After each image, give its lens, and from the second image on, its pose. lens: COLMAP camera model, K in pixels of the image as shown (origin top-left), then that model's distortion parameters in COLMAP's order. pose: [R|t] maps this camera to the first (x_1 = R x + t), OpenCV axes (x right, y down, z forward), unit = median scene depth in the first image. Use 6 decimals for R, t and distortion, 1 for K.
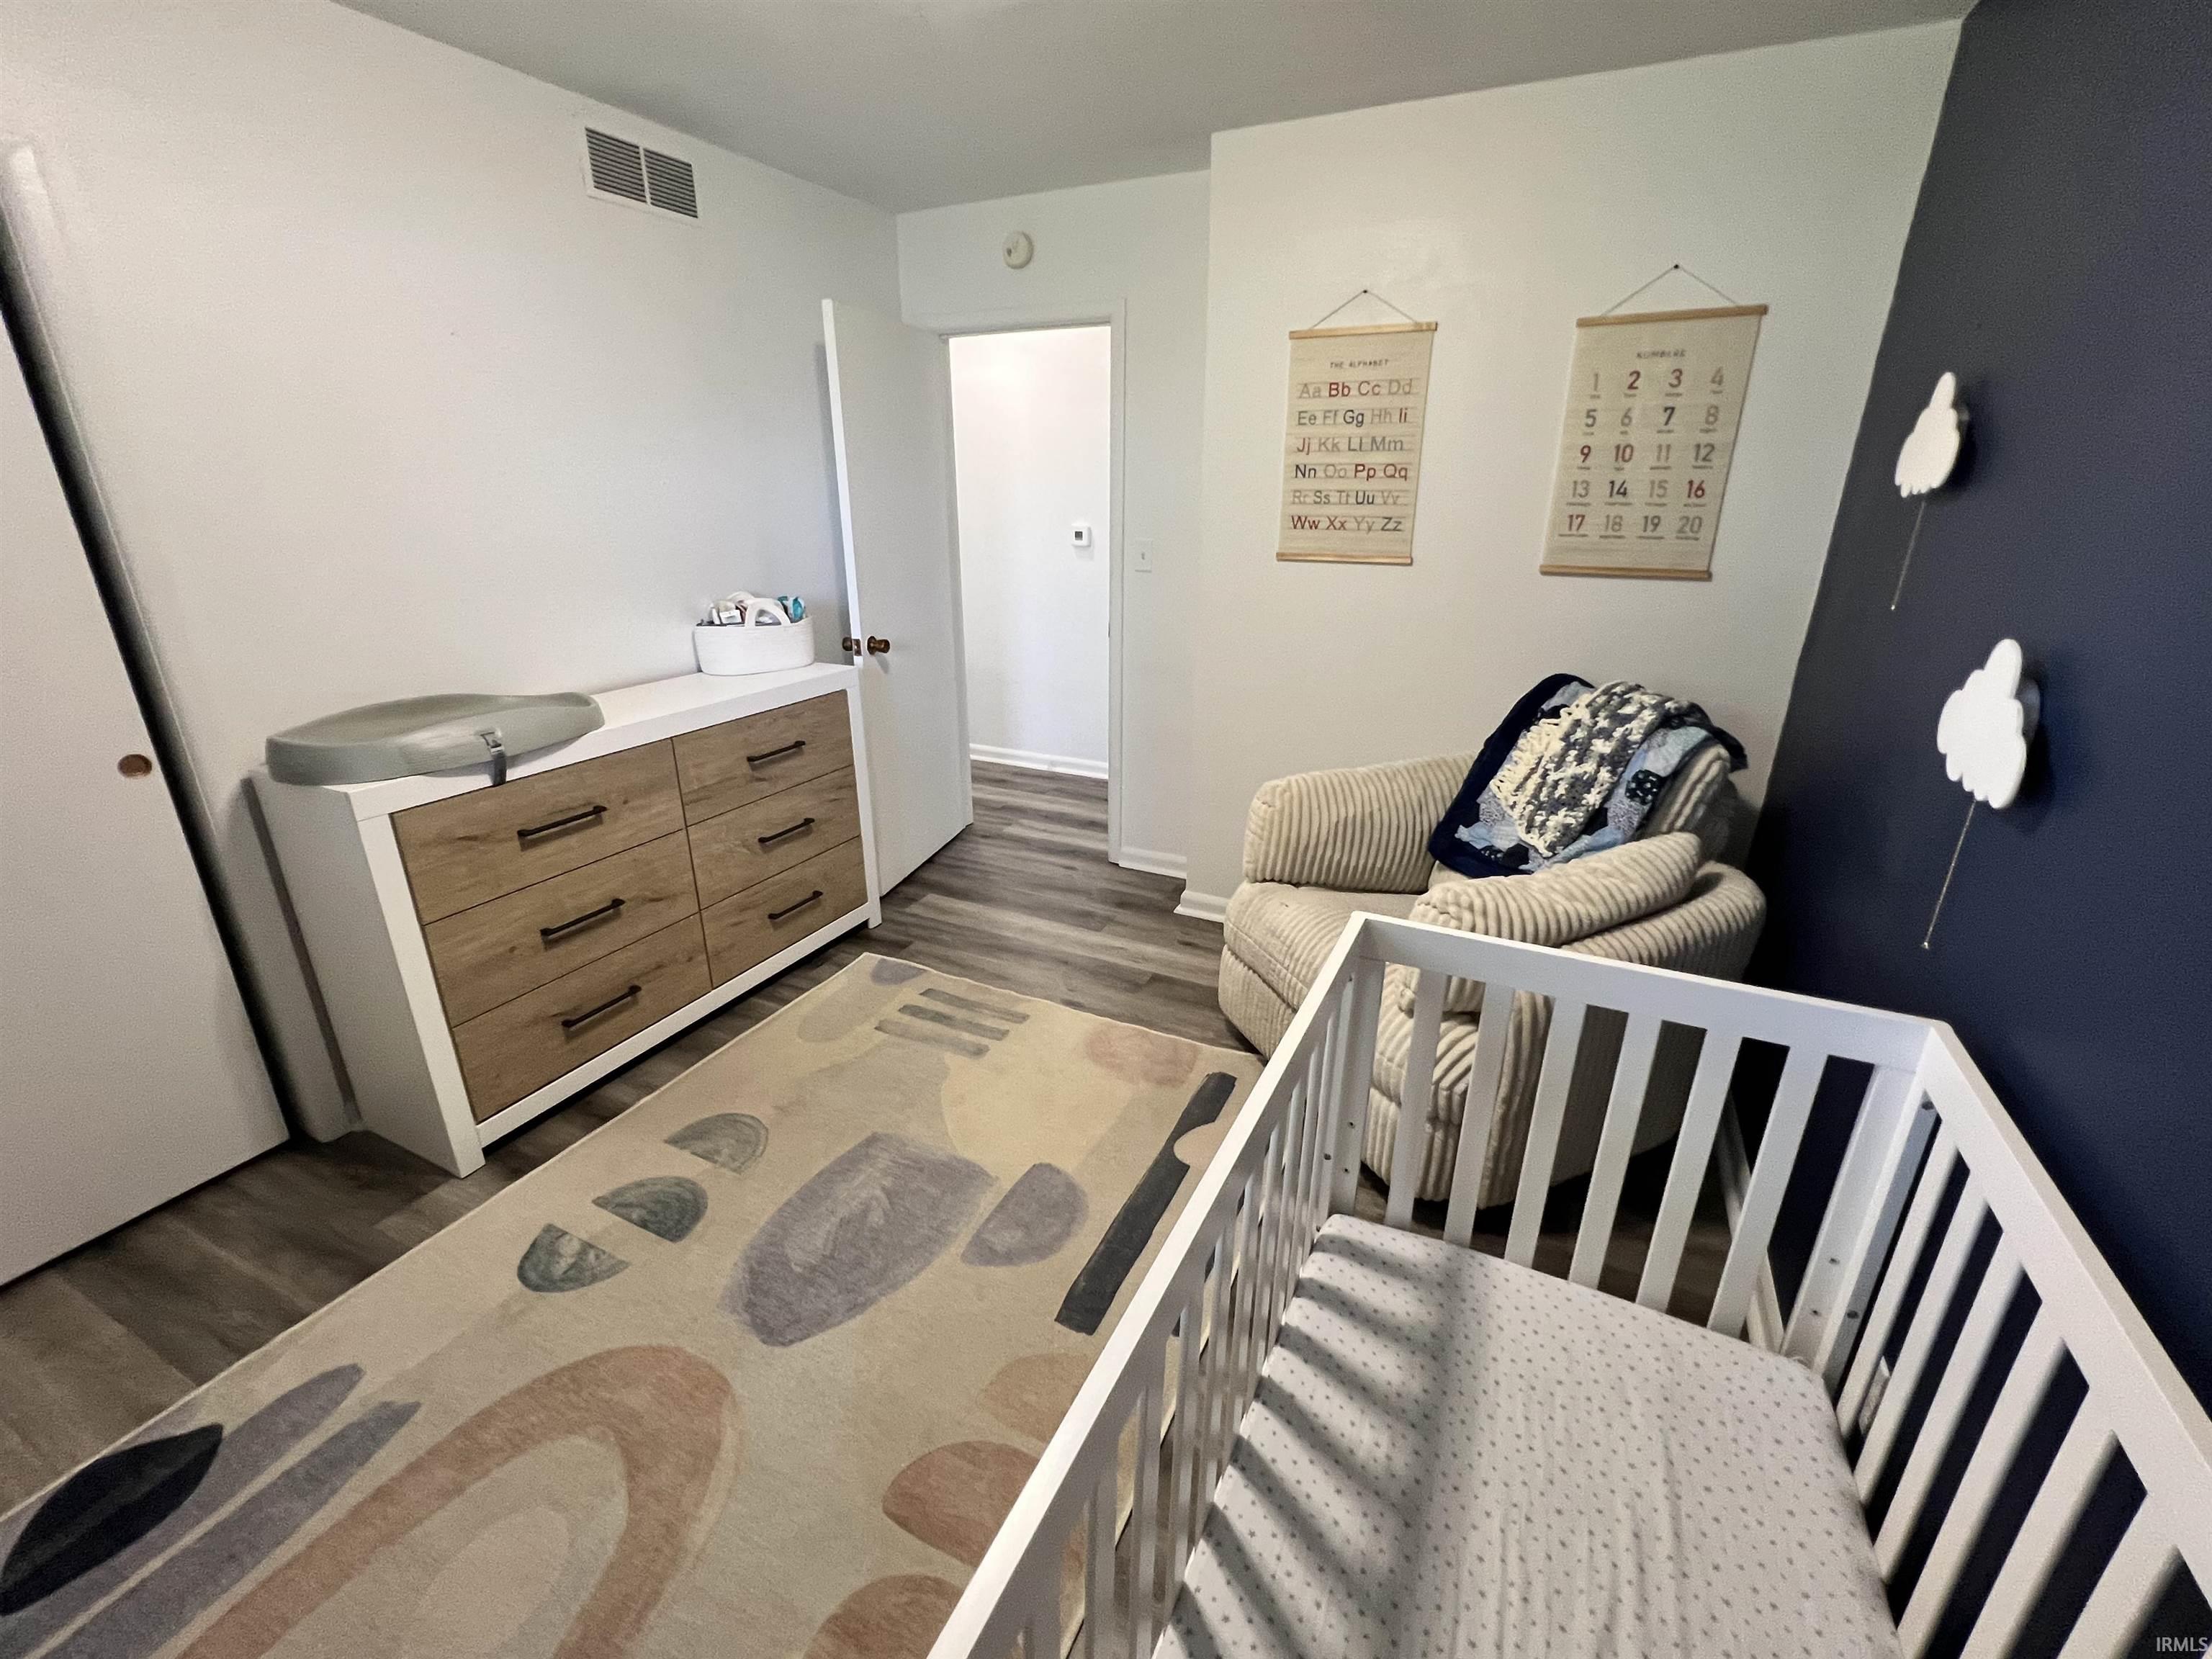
lens RADIAL K [[942.3, 0, 1096.0], [0, 942.3, 823.6], [0, 0, 1]] dist [-0.003211, -0.001813]
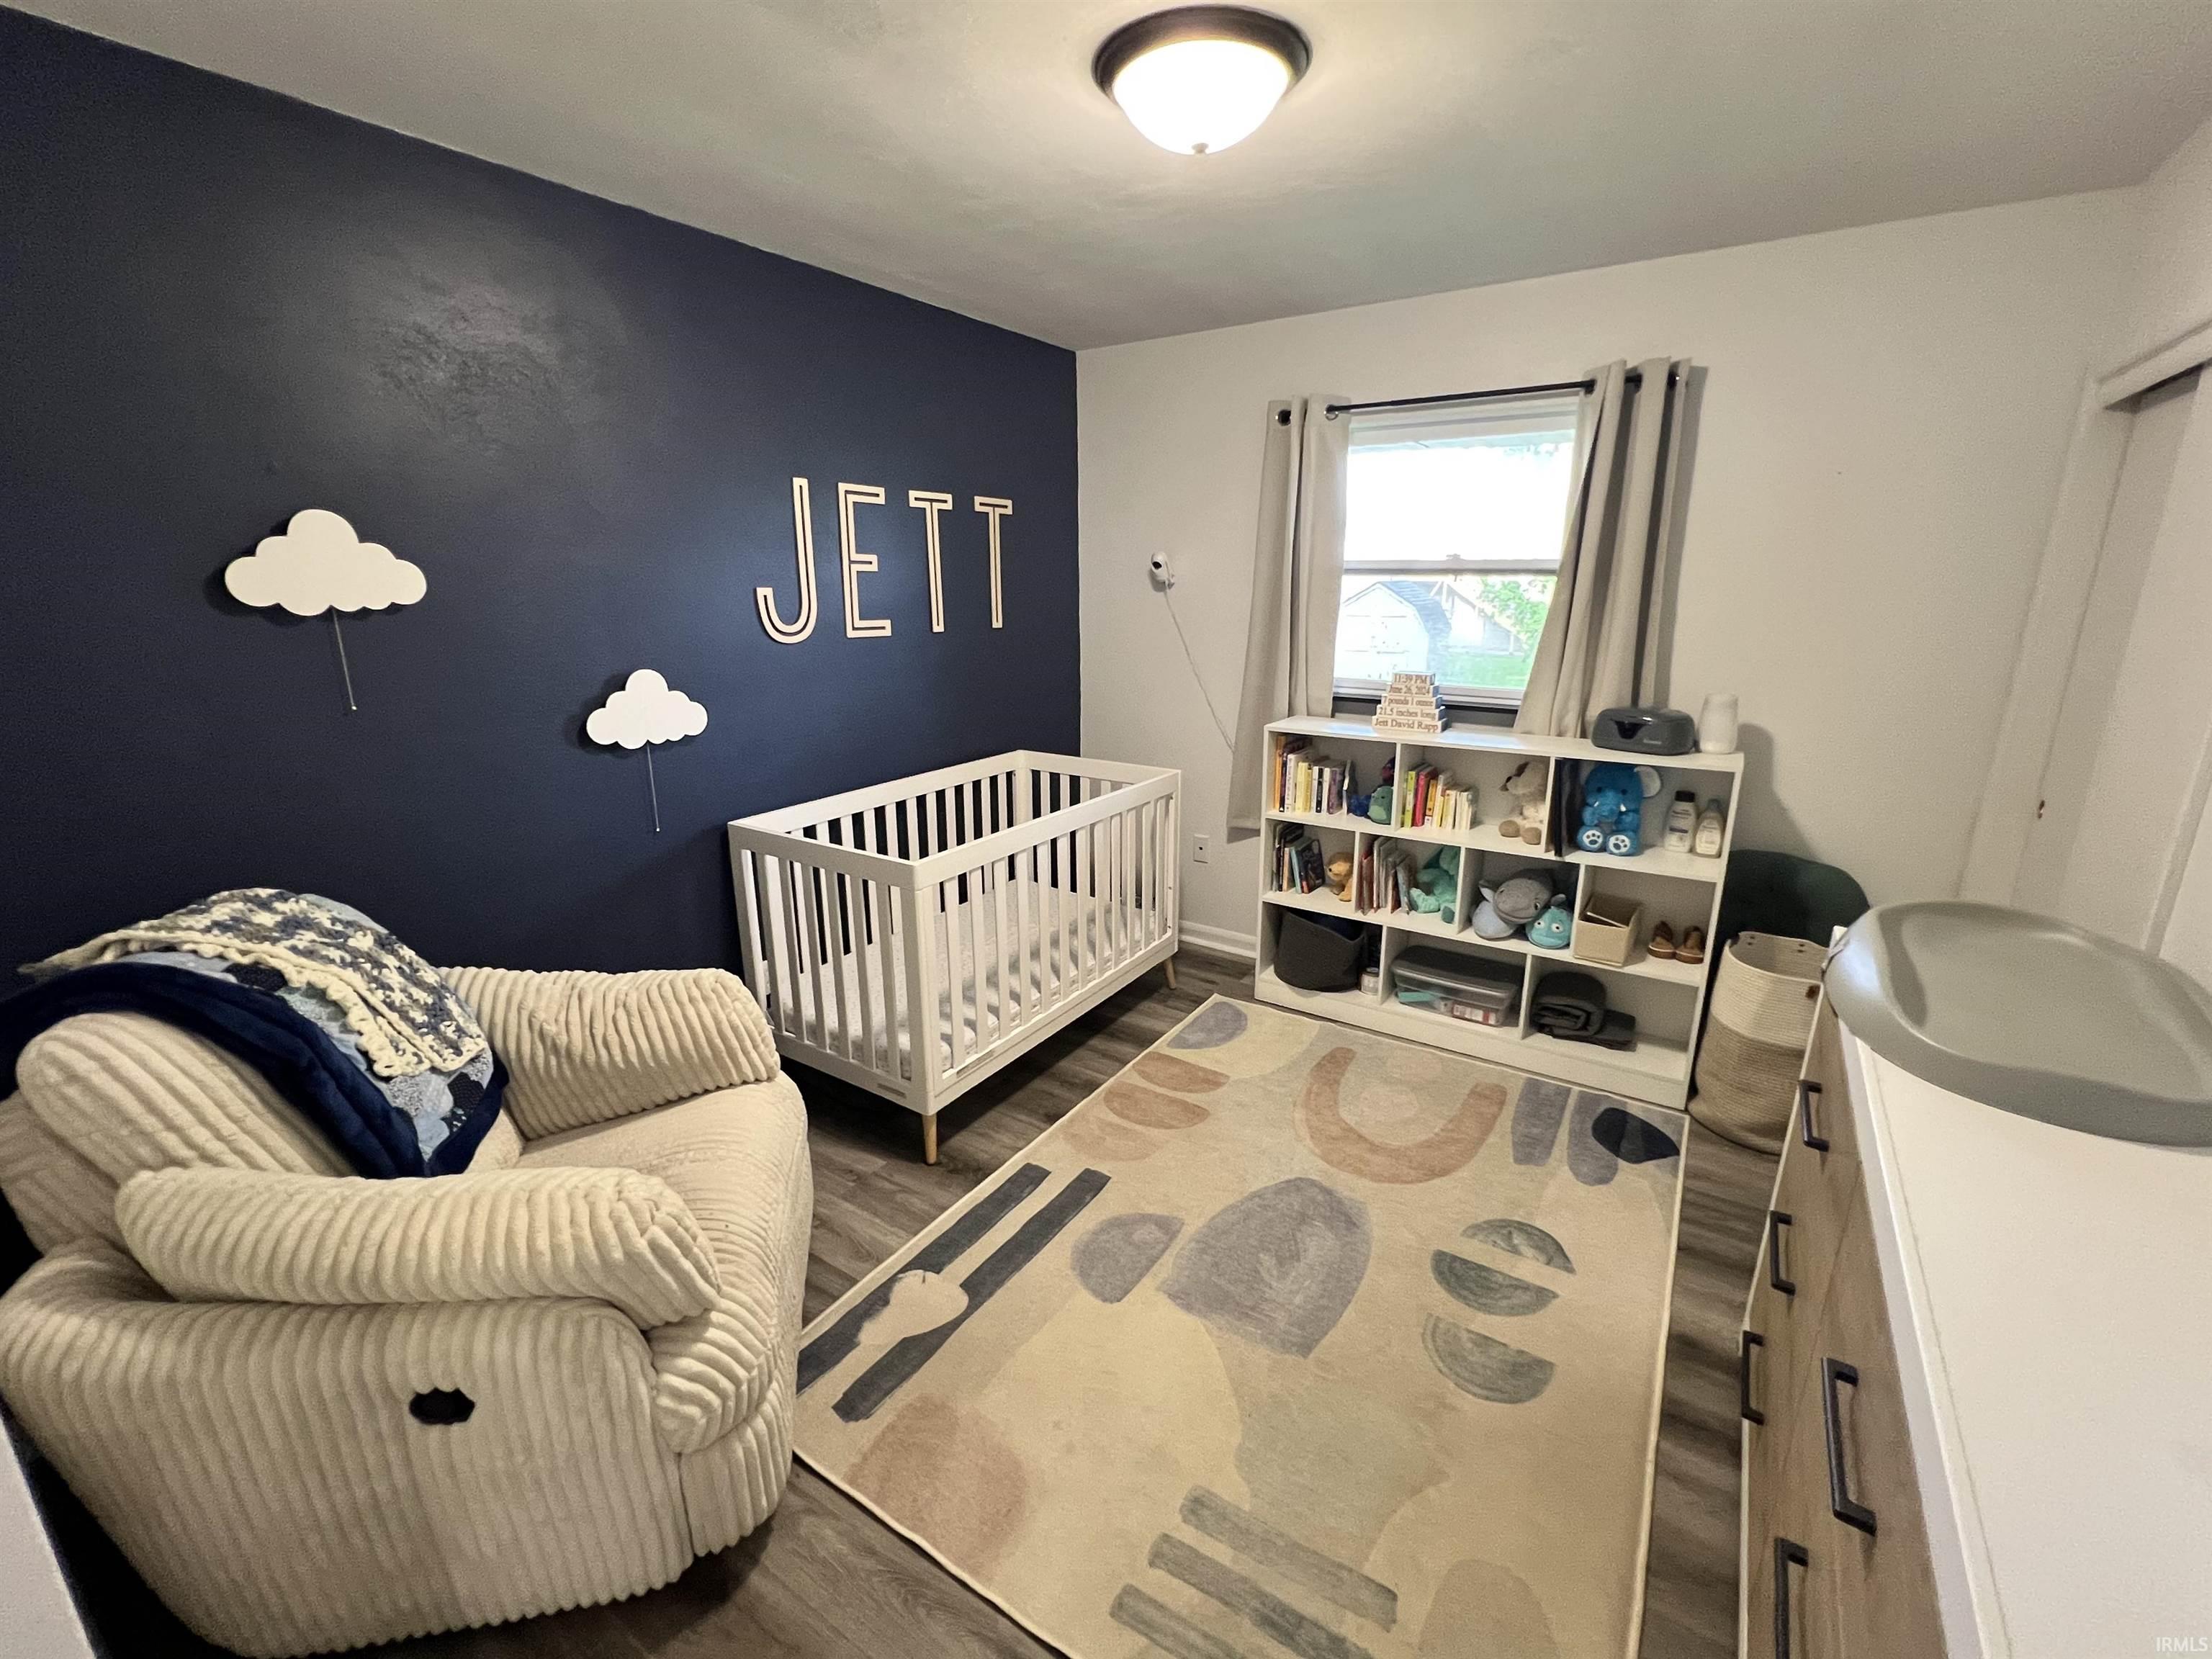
lens RADIAL K [[942.3, 0, 1099.1], [0, 942.3, 826.8], [0, 0, 1]] dist [-0.003211, -0.001813]
pose [[-0.992098, -0.034071, 0.120752, -0.130462], [0.041568, 0.818811, 0.572556, -0.517869], [-0.118381, 0.573051, -0.810924, 1.357330]]
